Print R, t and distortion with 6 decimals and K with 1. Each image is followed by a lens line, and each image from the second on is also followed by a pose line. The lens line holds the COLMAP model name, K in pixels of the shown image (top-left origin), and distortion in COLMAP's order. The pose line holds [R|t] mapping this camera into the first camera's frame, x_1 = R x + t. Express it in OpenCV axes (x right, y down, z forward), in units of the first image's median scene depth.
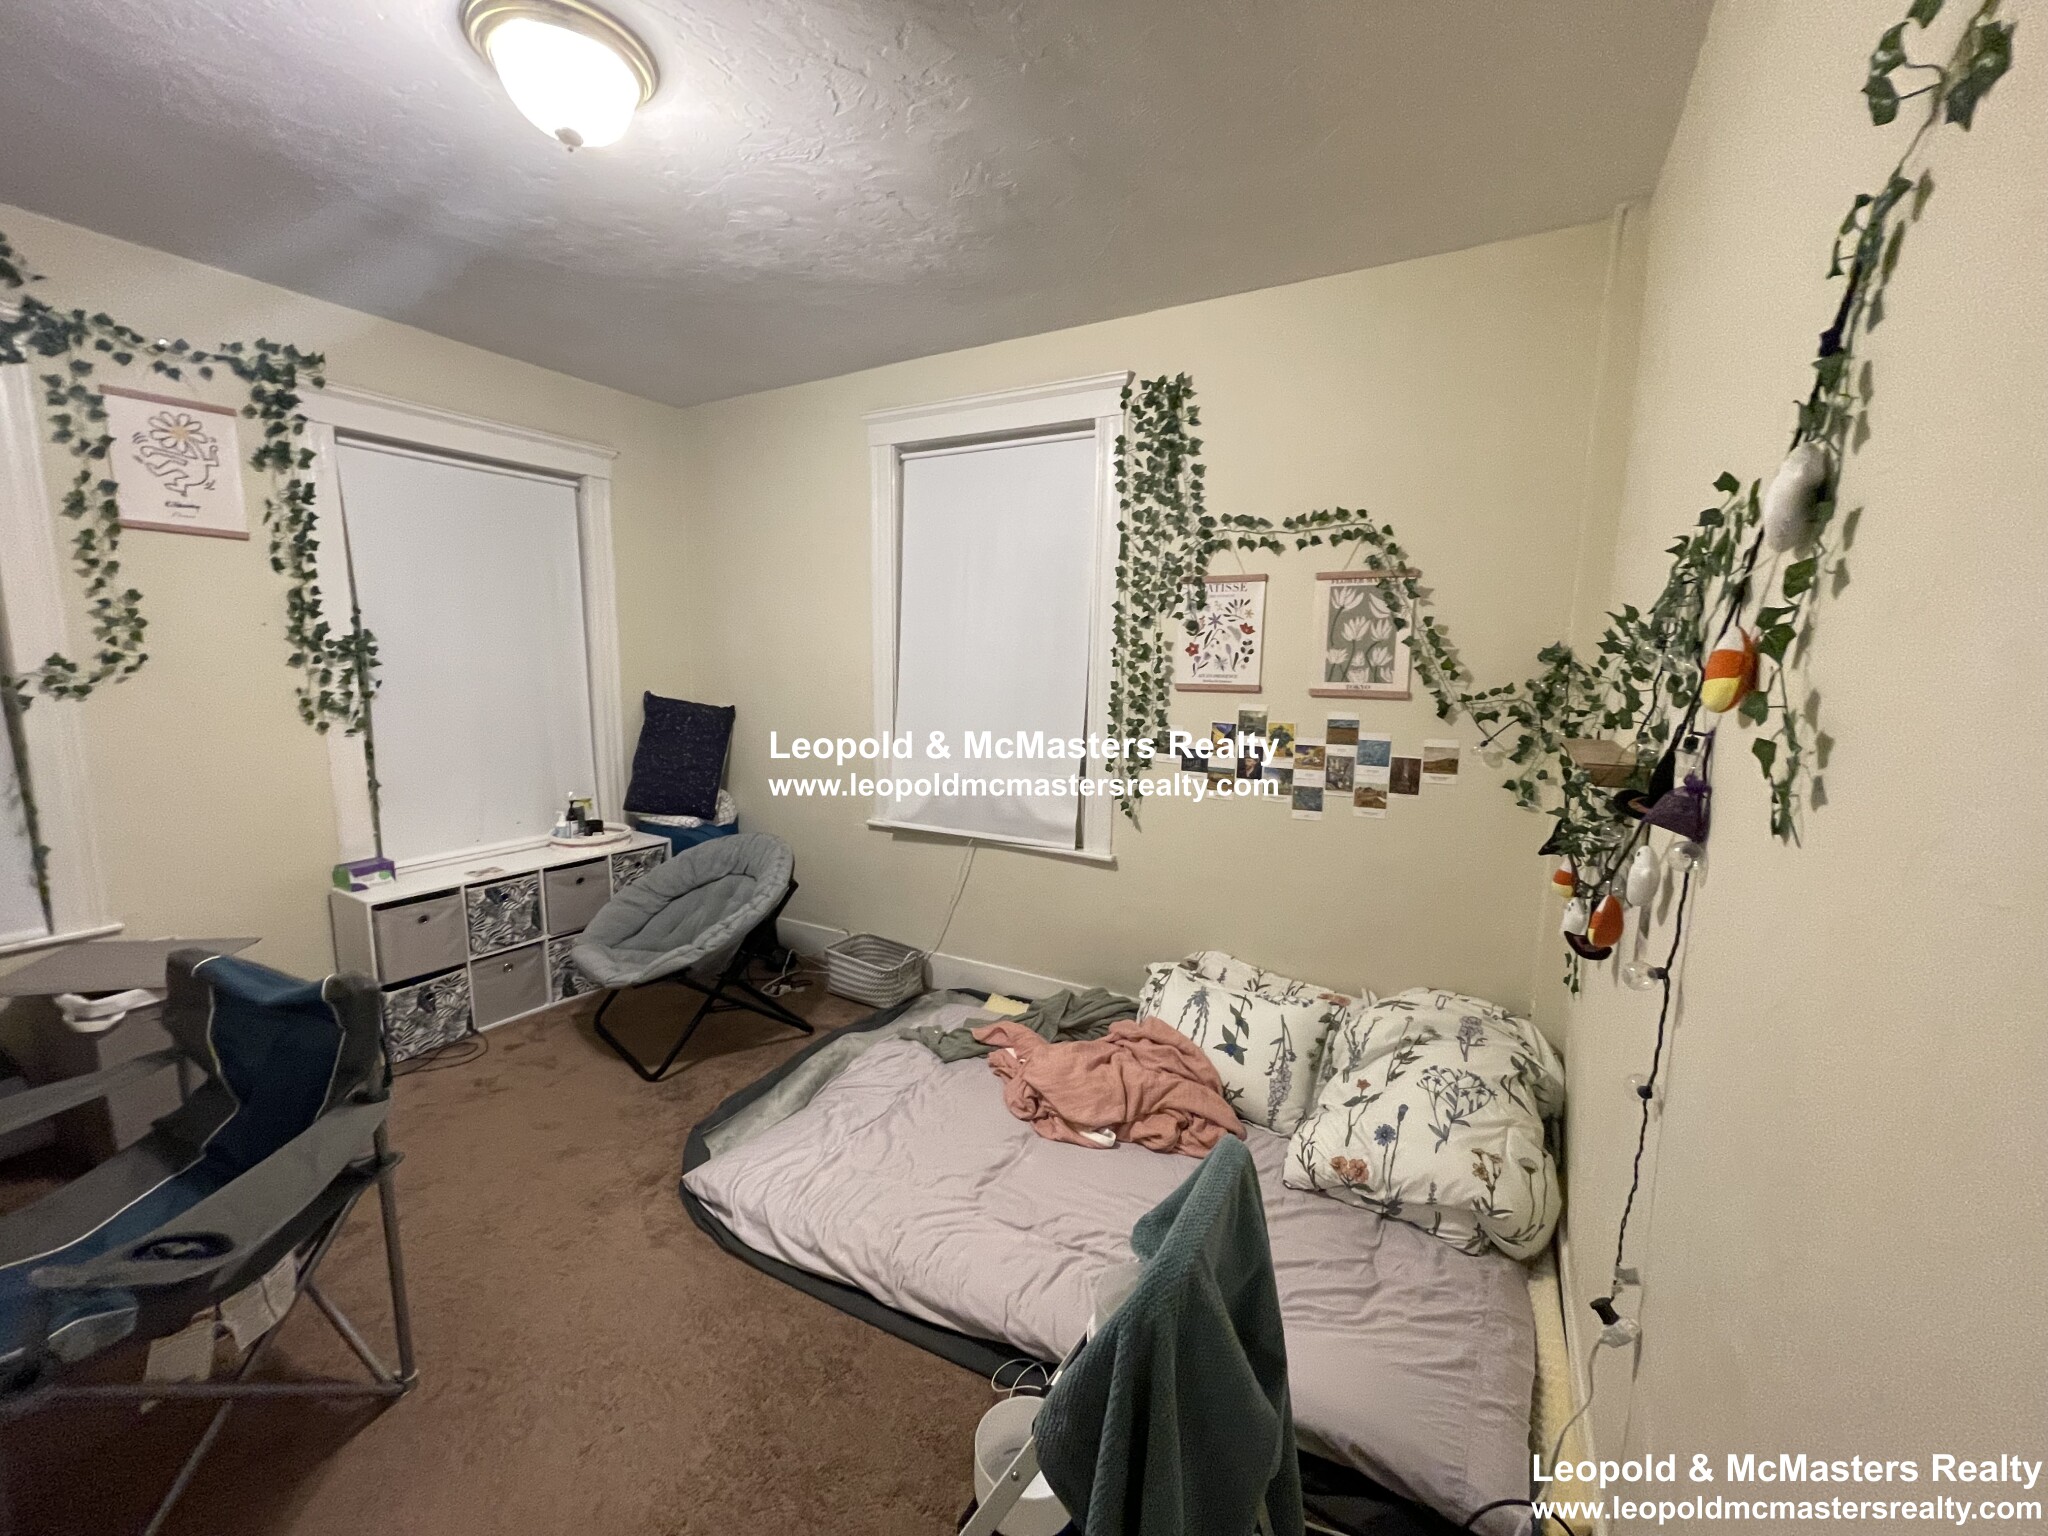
lens RADIAL K [[826.5, 0, 1023.1], [0, 826.5, 776.7], [0, 0, 1]] dist [-0.007019, 0.002492]
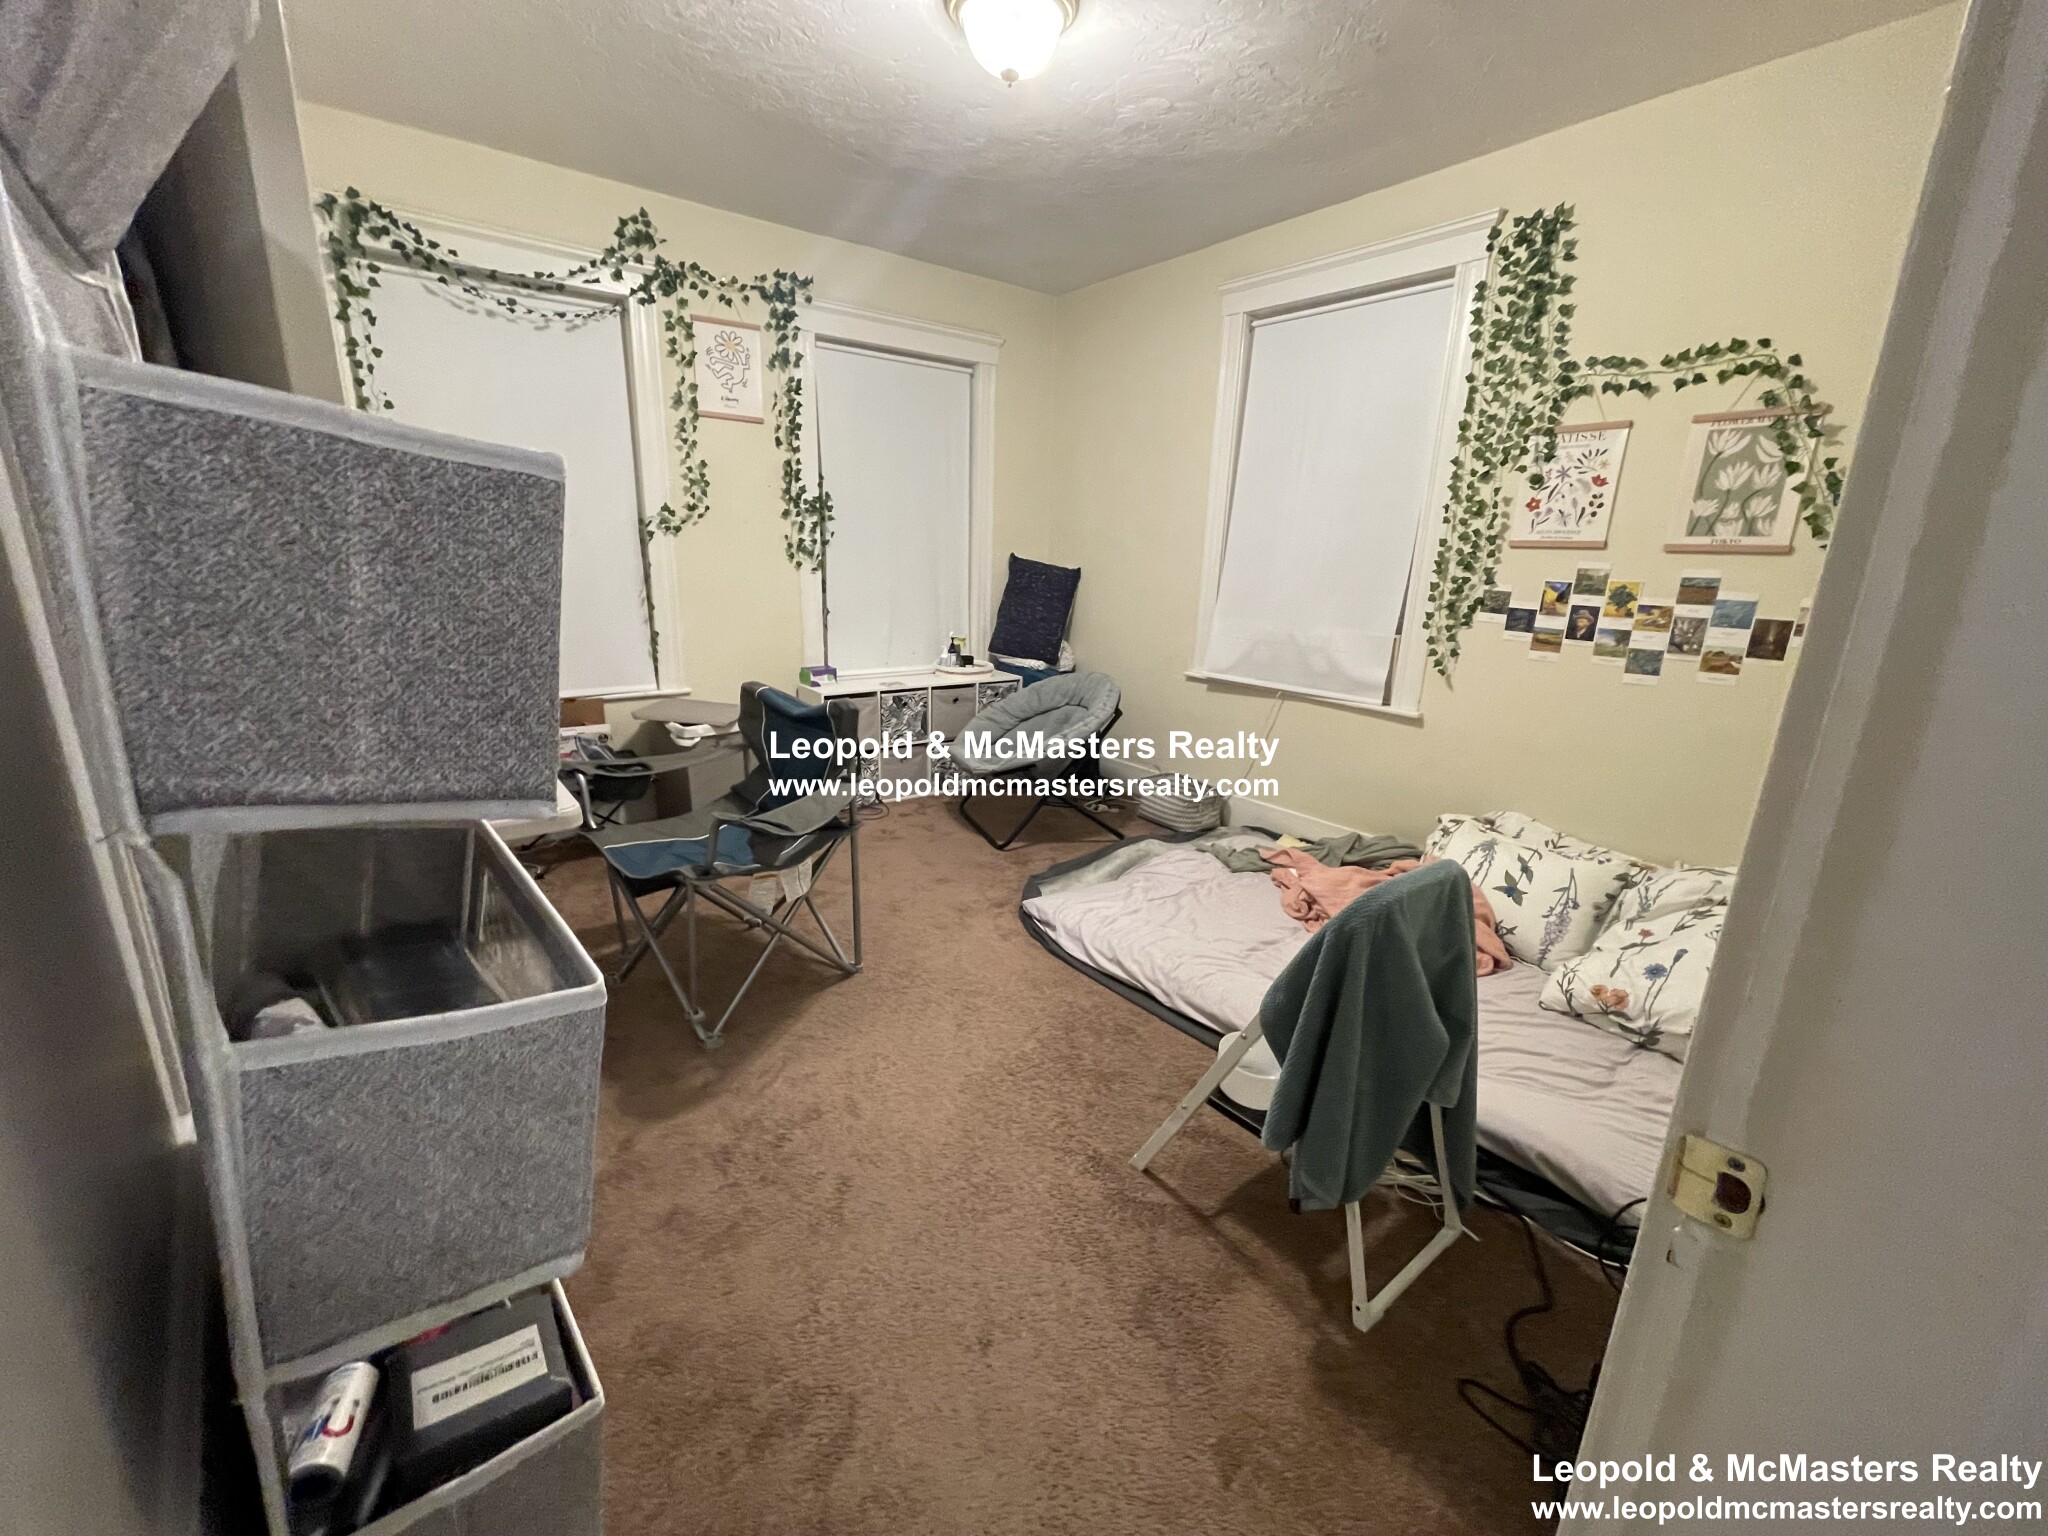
lens RADIAL K [[826.5, 0, 1020.6], [0, 826.5, 775.2], [0, 0, 1]] dist [-0.007019, 0.002492]
pose [[0.922948, 0.115603, -0.367155, 0.042502], [-0.073099, 0.989118, 0.127681, 0.090098], [0.377920, -0.091004, 0.921355, -0.175452]]
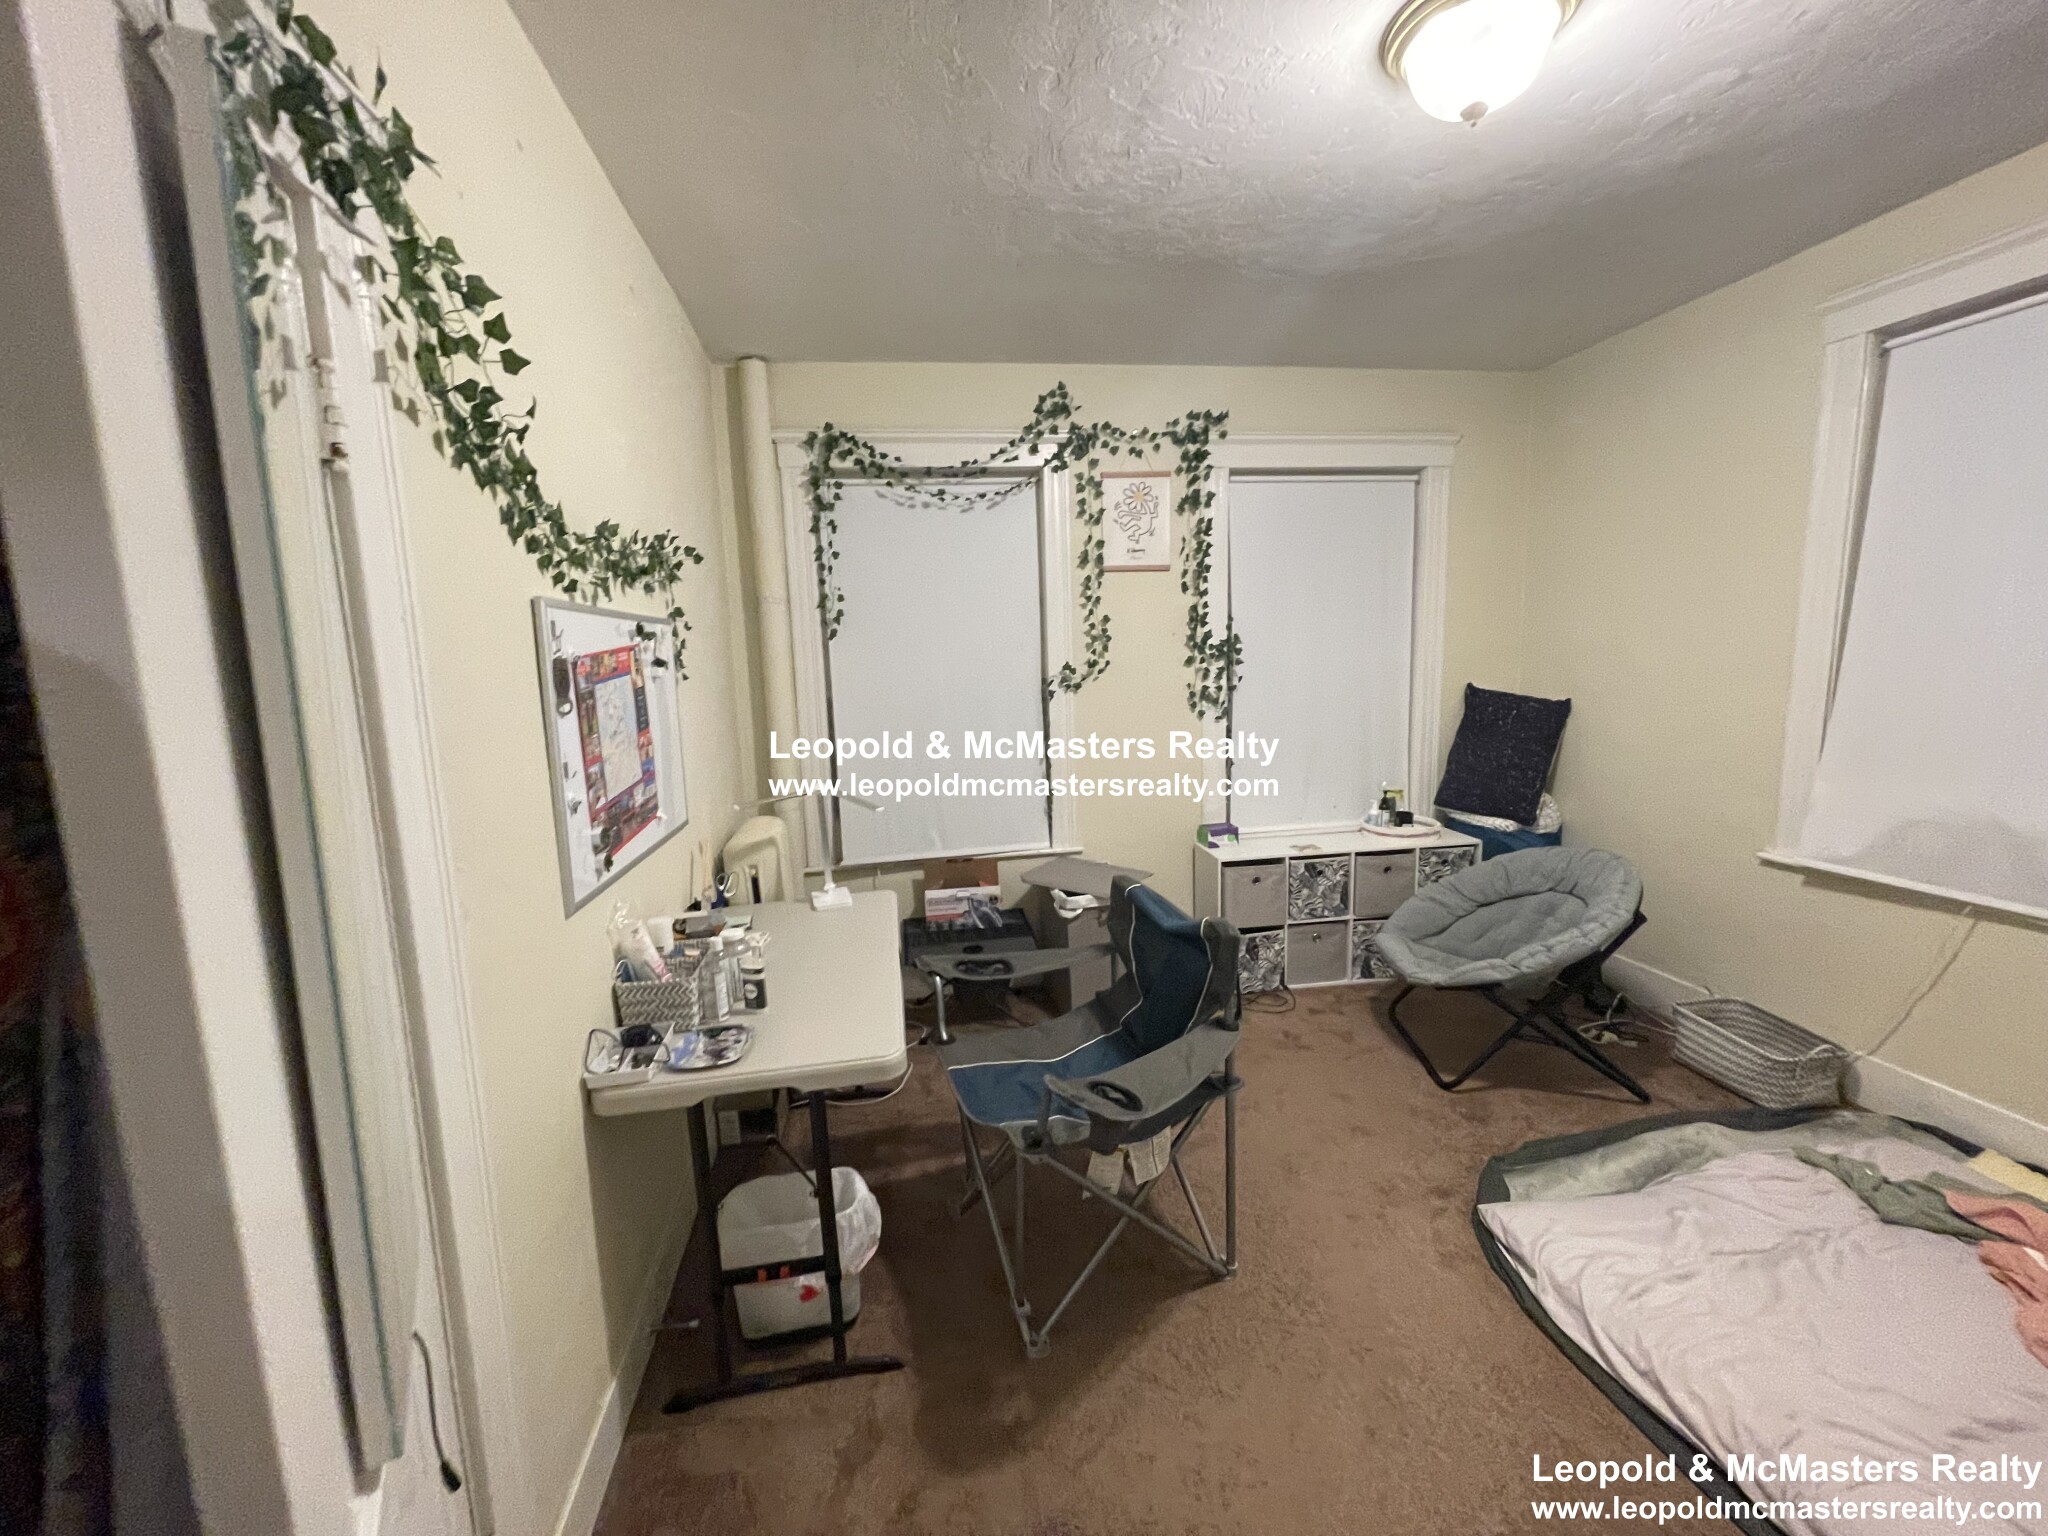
lens RADIAL K [[826.5, 0, 1016.5], [0, 826.5, 777.4], [0, 0, 1]] dist [-0.007019, 0.002492]
pose [[0.620462, 0.080623, -0.780081, -0.040435], [-0.070877, 0.996396, 0.046605, -0.003425], [0.781027, 0.026373, 0.623940, -0.001032]]
